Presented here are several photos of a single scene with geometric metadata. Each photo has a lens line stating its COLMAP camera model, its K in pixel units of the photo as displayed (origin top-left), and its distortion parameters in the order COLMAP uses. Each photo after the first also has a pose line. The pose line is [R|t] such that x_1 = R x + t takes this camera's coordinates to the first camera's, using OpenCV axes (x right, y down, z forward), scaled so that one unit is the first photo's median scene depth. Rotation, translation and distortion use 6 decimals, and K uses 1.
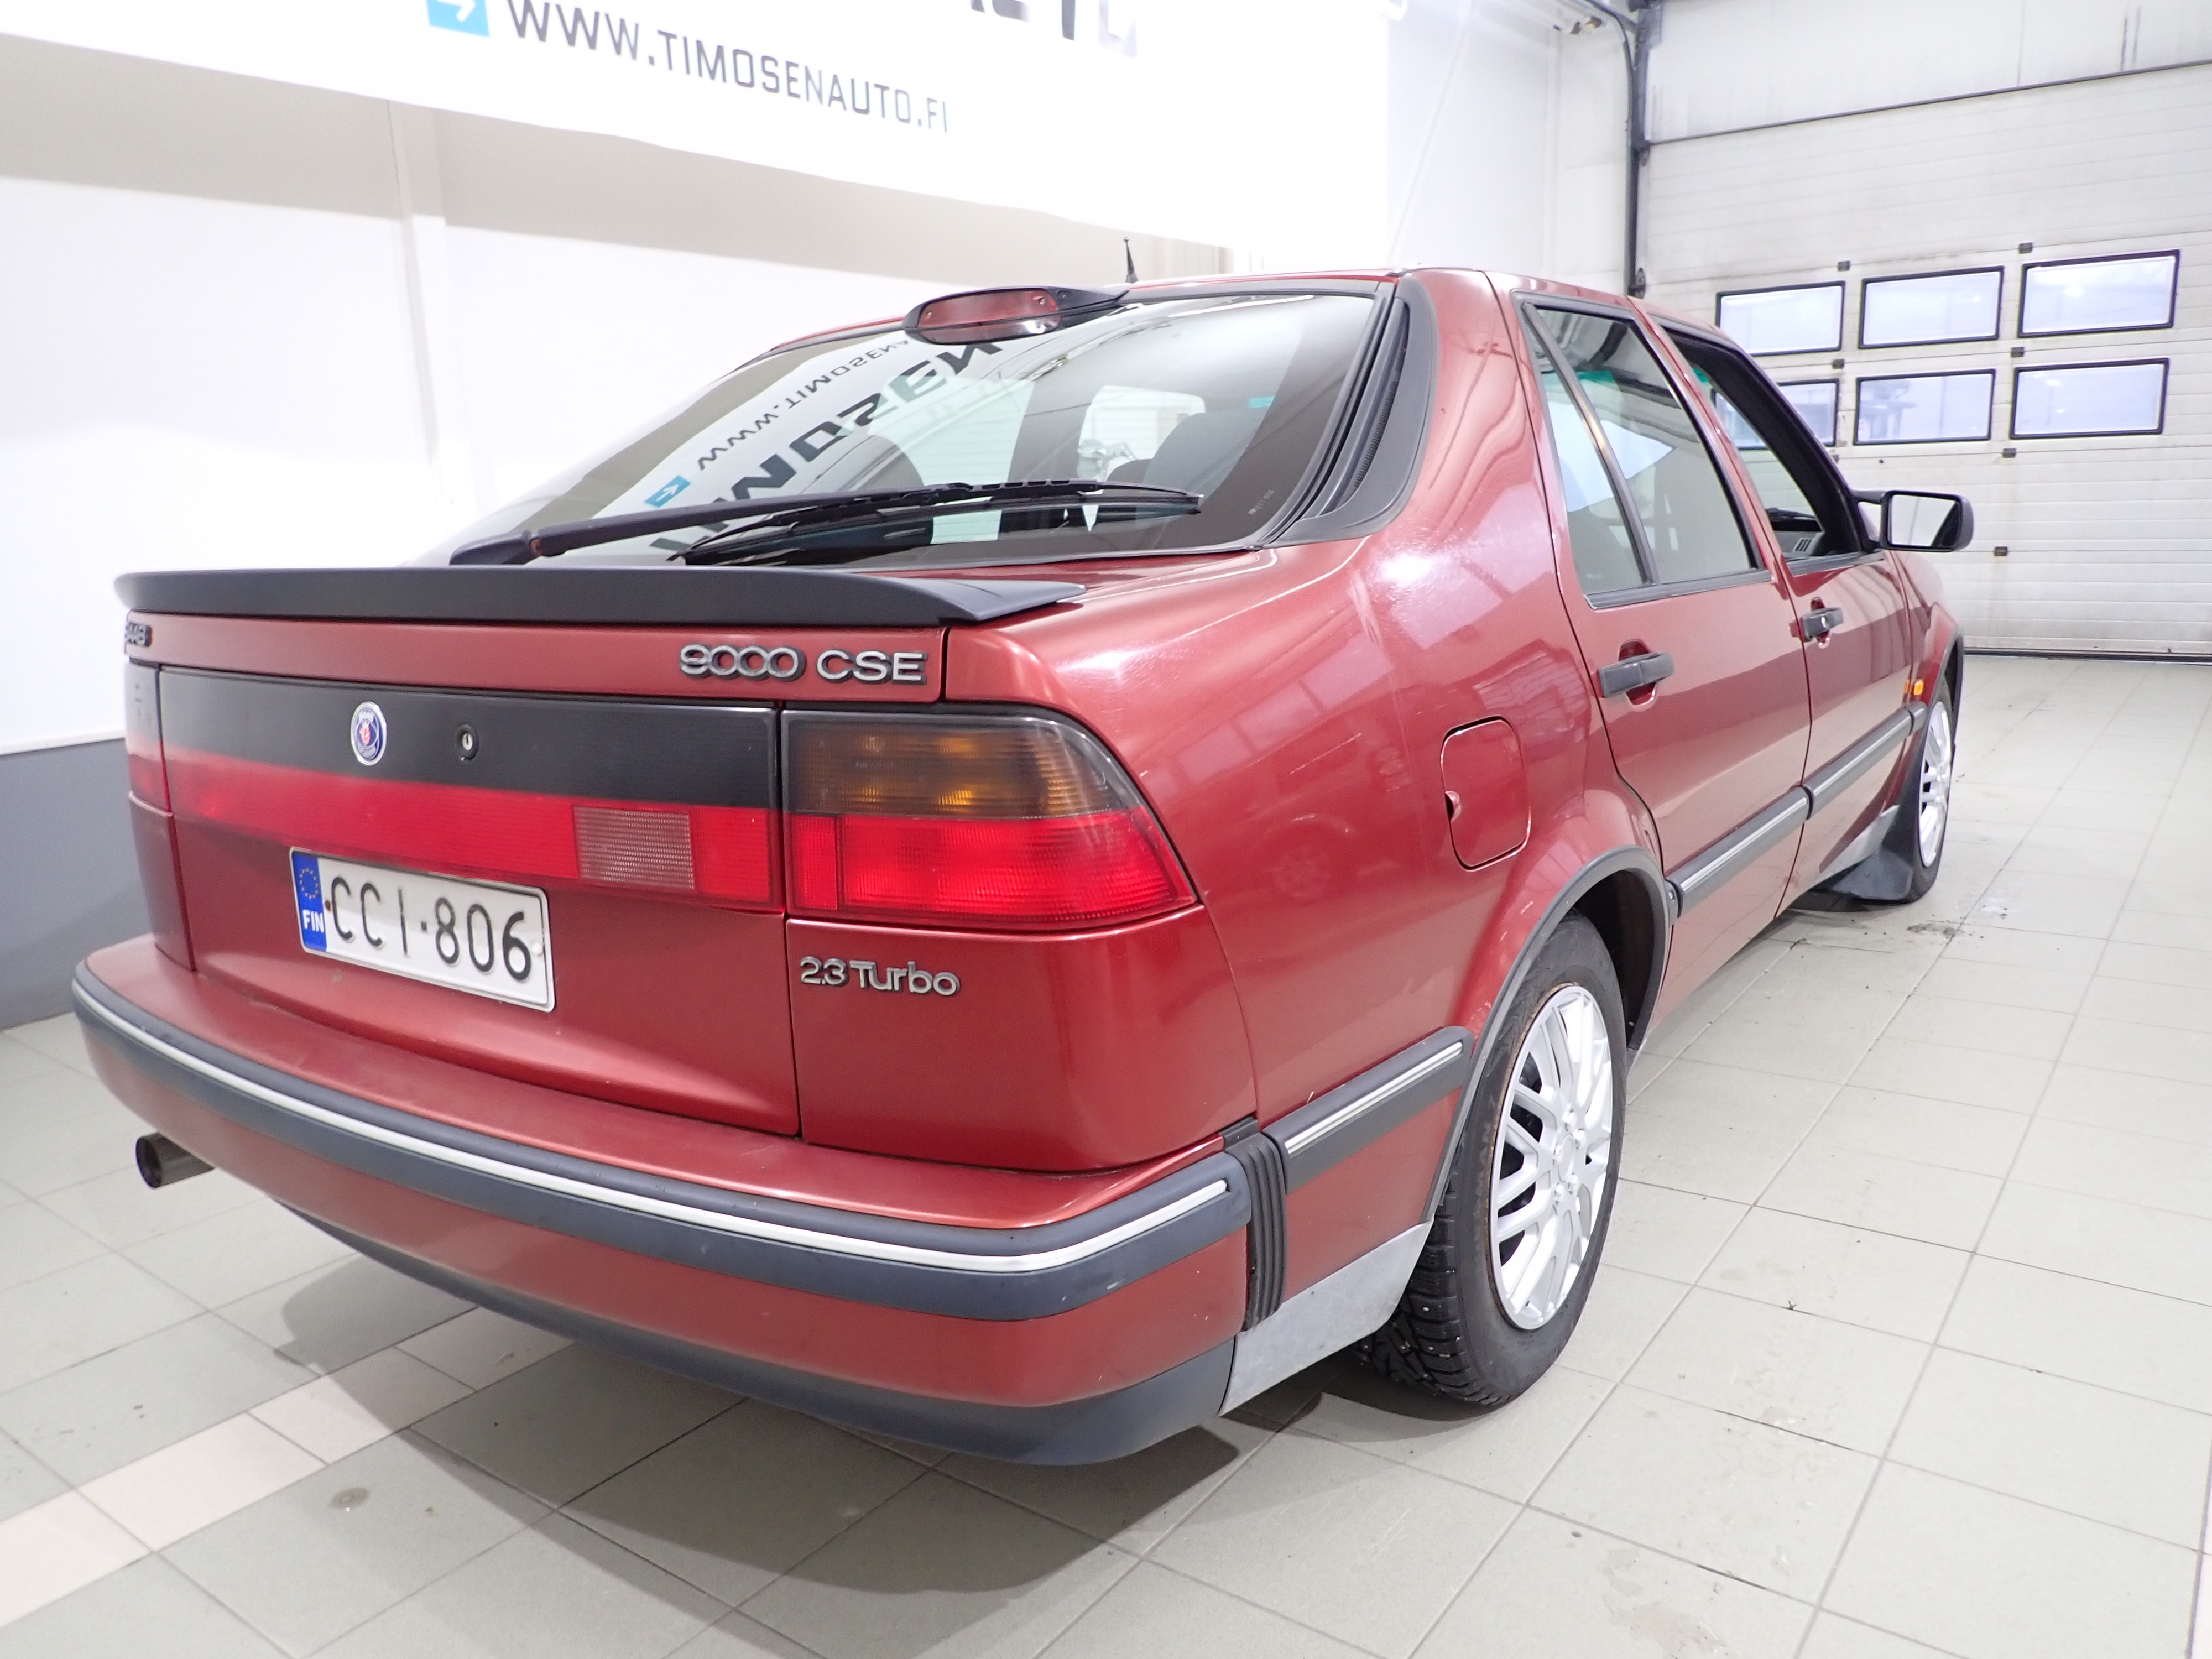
lens RADIAL K [[1634.0, 0, 1094.8], [0, 1634.0, 820.6], [0, 0, 1]] dist [0.003668, -0.013132]
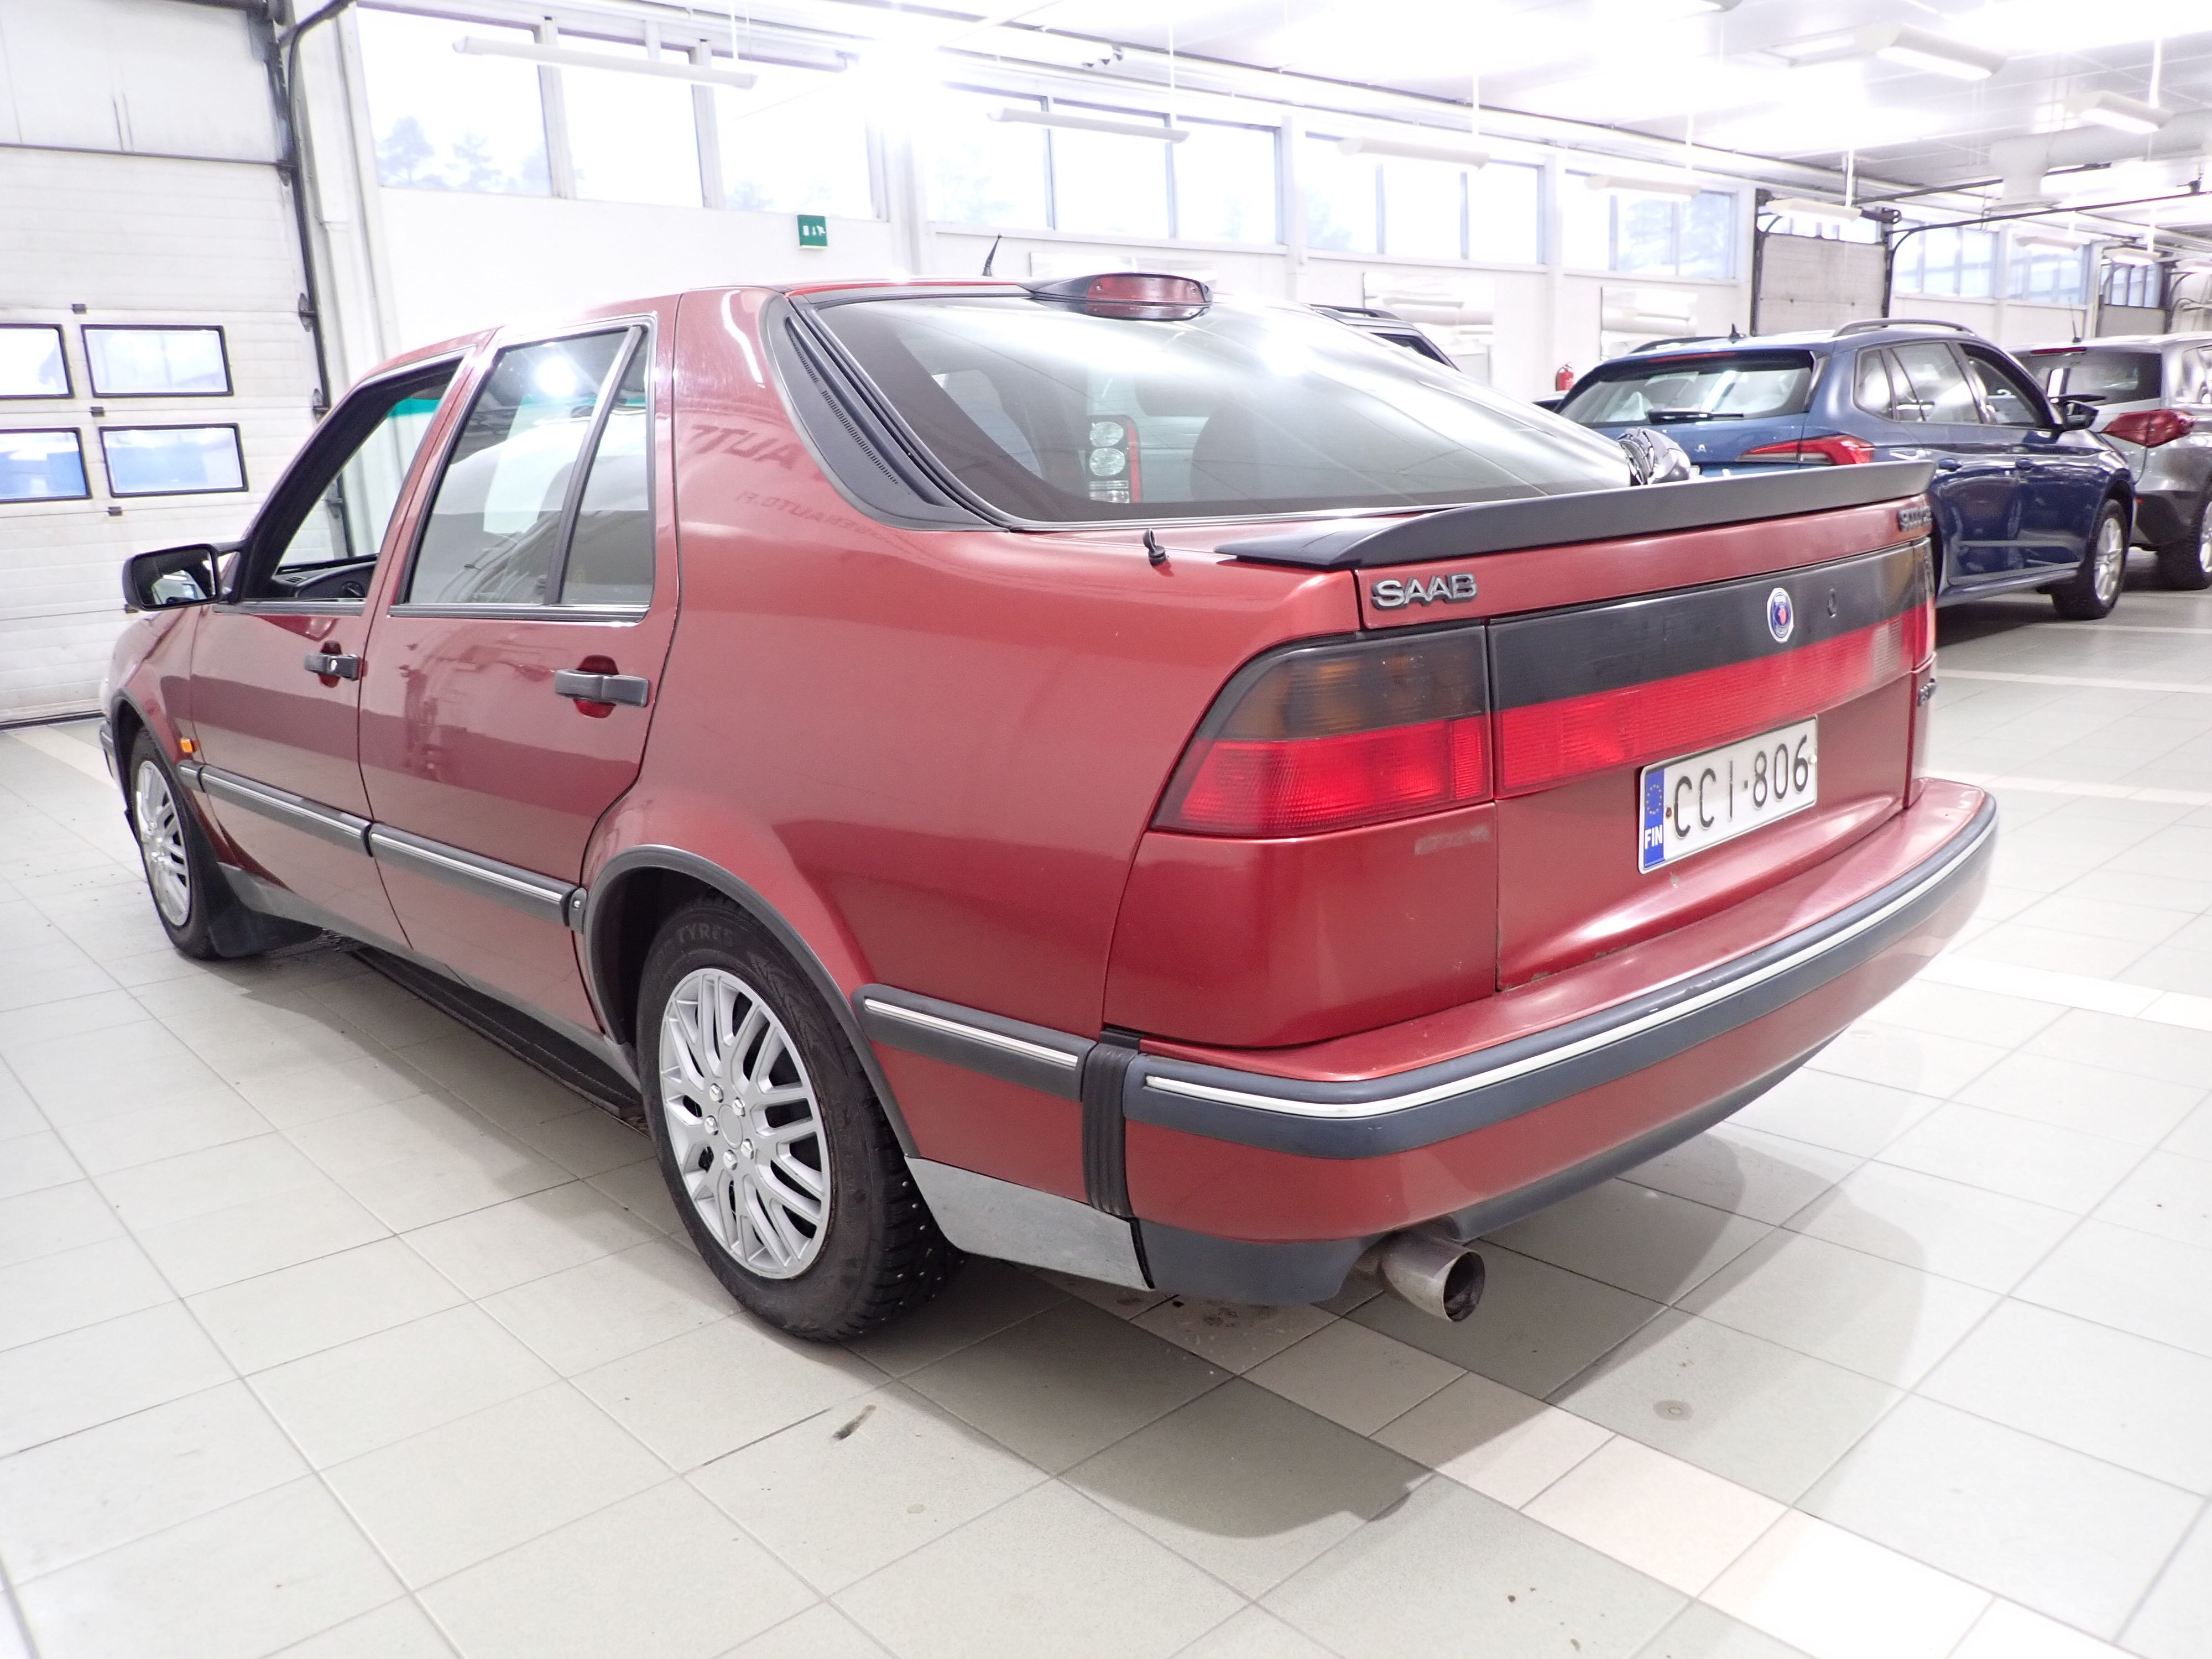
lens RADIAL K [[1634.0, 0, 1094.8], [0, 1634.0, 820.6], [0, 0, 1]] dist [0.003668, -0.013132]
pose [[0.199154, -0.186787, 0.962002, -0.339780], [0.239542, 0.961167, 0.137035, -0.037953], [-0.950241, 0.203149, 0.236163, 0.243780]]
